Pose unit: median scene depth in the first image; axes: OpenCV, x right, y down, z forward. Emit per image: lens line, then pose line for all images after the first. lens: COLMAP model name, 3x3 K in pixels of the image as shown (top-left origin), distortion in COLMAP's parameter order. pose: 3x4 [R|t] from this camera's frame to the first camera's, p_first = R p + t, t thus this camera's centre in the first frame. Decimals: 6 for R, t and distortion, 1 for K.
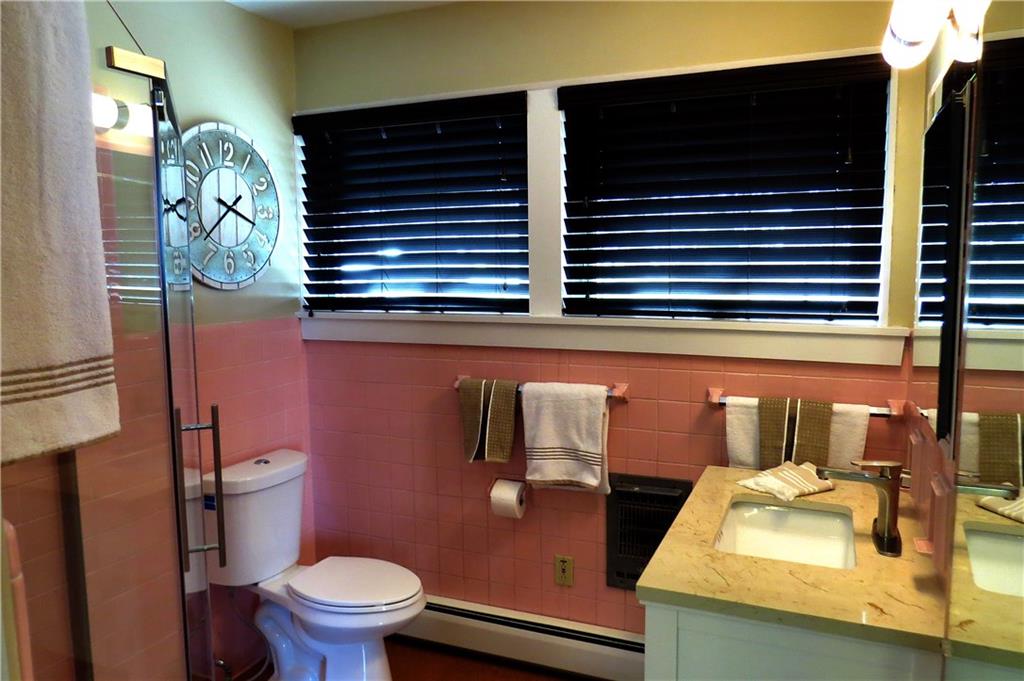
lens RADIAL K [[731.9, 0, 512.0], [0, 731.9, 340.5], [0, 0, 1]] dist [-0.025141, 0.004413]
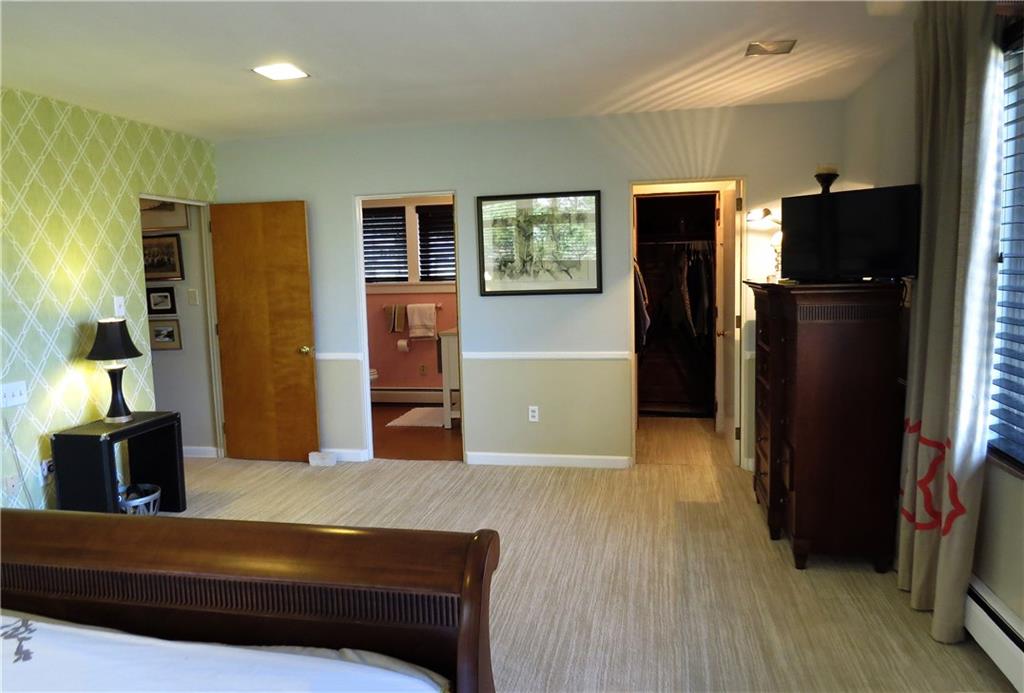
lens RADIAL K [[722.6, 0, 512.0], [0, 722.6, 346.5], [0, 0, 1]] dist [-0.025851, 0.003332]
pose [[0.979296, -0.035269, 0.199336, -0.160524], [0.032843, 0.999341, 0.015464, 0.198149], [-0.199750, -0.008597, 0.979809, -1.977624]]
